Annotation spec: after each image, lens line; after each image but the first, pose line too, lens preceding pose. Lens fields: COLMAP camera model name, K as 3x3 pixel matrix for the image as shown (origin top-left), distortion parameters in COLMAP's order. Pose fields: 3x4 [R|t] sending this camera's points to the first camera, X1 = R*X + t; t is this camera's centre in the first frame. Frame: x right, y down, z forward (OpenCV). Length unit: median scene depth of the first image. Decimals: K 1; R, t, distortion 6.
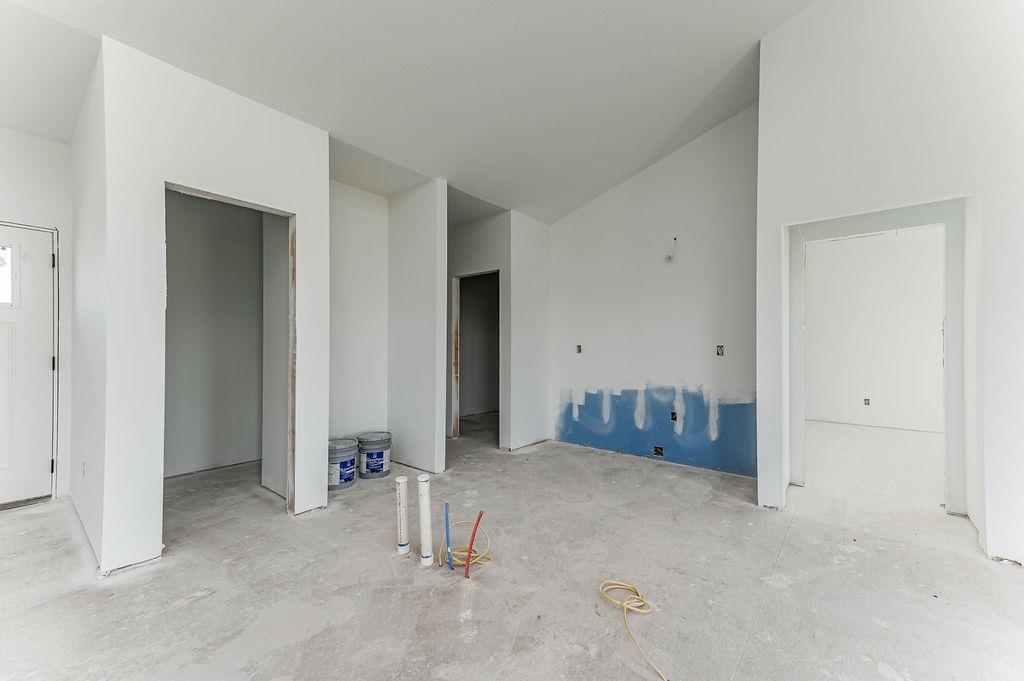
lens RADIAL K [[415.0, 0, 516.5], [0, 415.0, 345.6], [0, 0, 1]] dist [0.020506, 0.000220]
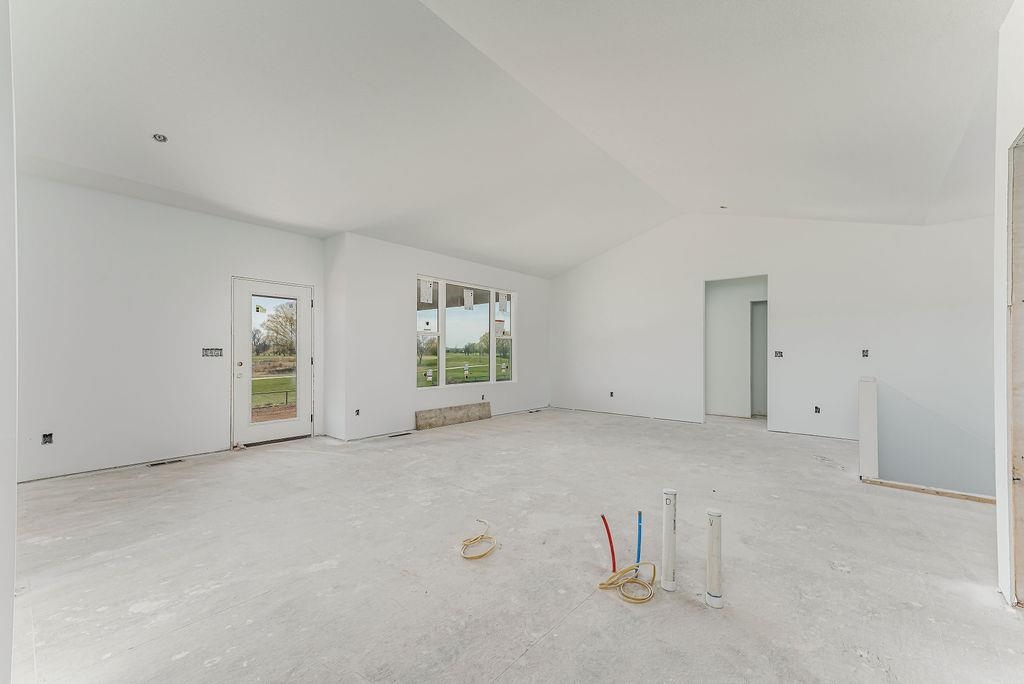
lens RADIAL K [[415.6, 0, 509.5], [0, 415.6, 348.8], [0, 0, 1]] dist [-0.000146, -0.000029]
pose [[-0.999920, -0.002981, 0.012273, 0.066348], [-0.003177, 0.999868, -0.015955, 0.008475], [-0.012224, -0.015993, -0.999797, 1.033728]]
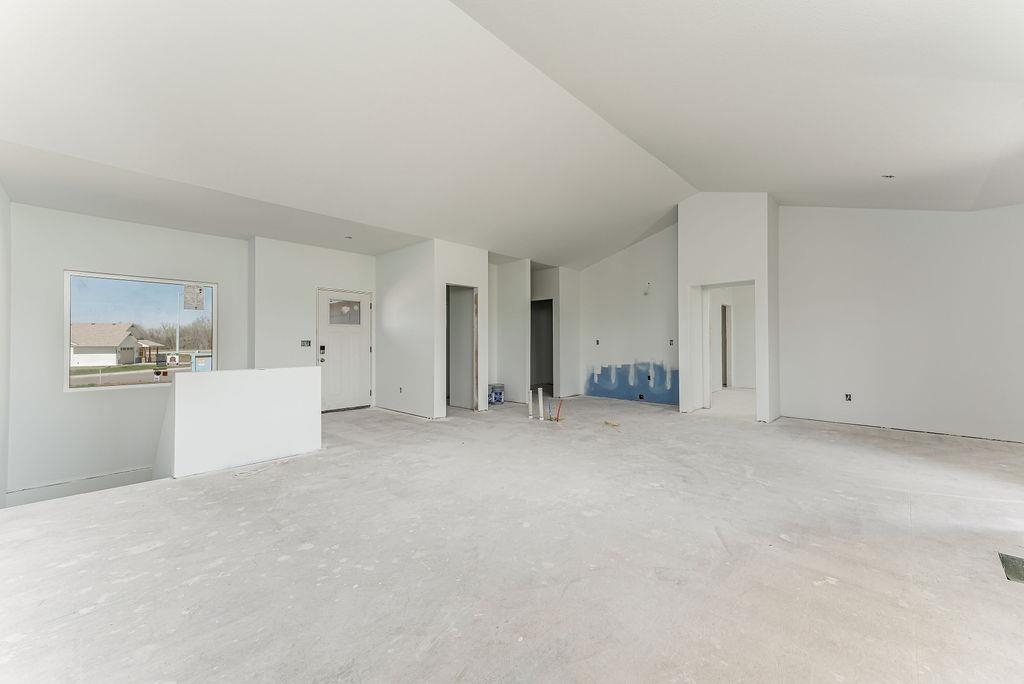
lens RADIAL K [[415.6, 0, 507.6], [0, 415.6, 341.1], [0, 0, 1]] dist [-0.000146, -0.000029]
pose [[0.997779, -0.006030, -0.066340, -0.132614], [0.006208, 0.999978, 0.002474, -0.003359], [0.066324, -0.002880, 0.997794, -0.920081]]
